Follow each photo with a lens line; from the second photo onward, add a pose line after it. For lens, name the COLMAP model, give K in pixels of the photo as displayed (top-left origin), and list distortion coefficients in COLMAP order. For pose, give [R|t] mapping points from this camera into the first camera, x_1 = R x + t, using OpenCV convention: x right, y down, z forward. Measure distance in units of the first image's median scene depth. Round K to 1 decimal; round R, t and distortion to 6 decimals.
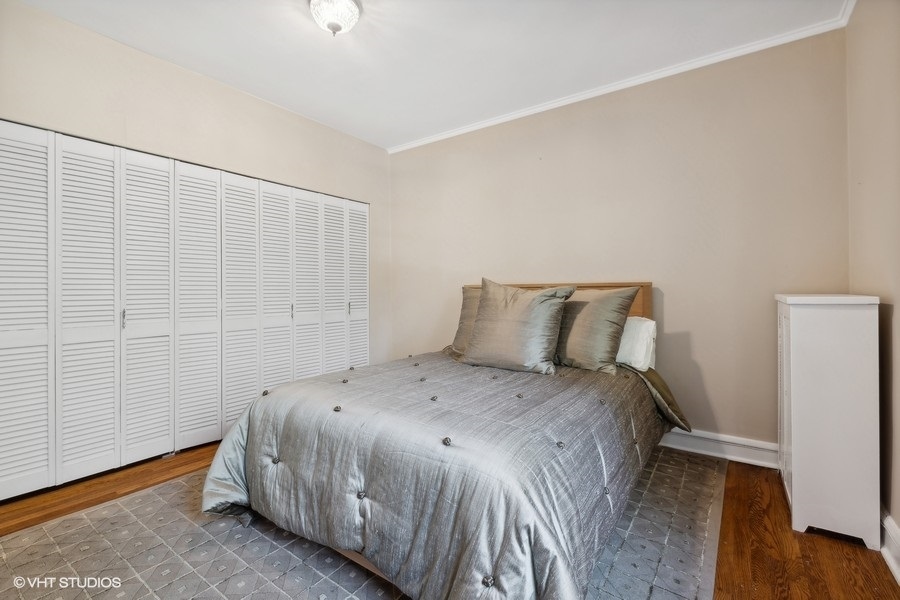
lens RADIAL K [[403.5, 0, 442.7], [0, 403.5, 289.0], [0, 0, 1]] dist [0.000074, -0.000358]
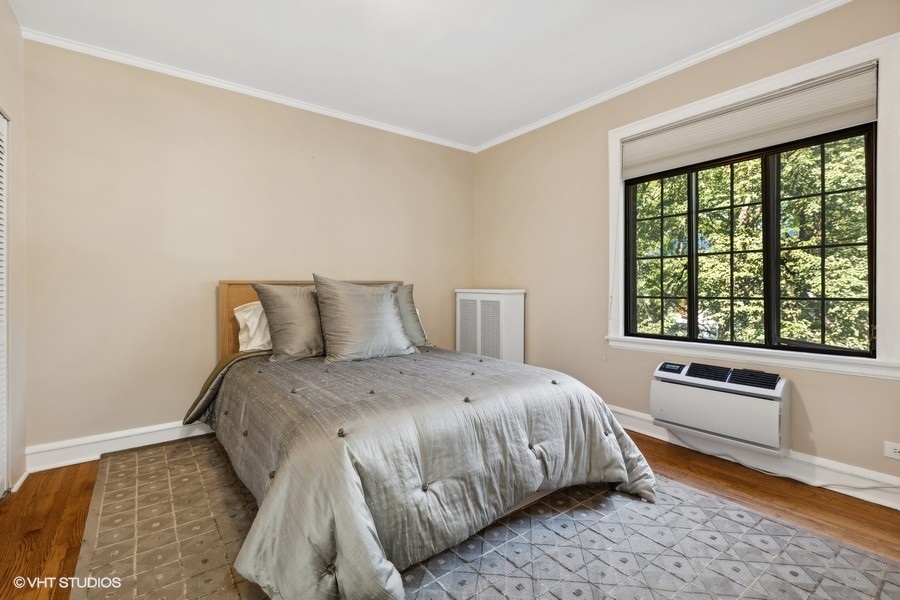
lens RADIAL K [[403.5, 0, 442.7], [0, 403.5, 289.0], [0, 0, 1]] dist [0.000074, -0.000358]
pose [[0.288122, -0.001156, 0.957593, -1.291381], [-0.002724, 0.999994, 0.002027, 0.011245], [-0.957590, -0.003193, 0.288117, 0.774843]]
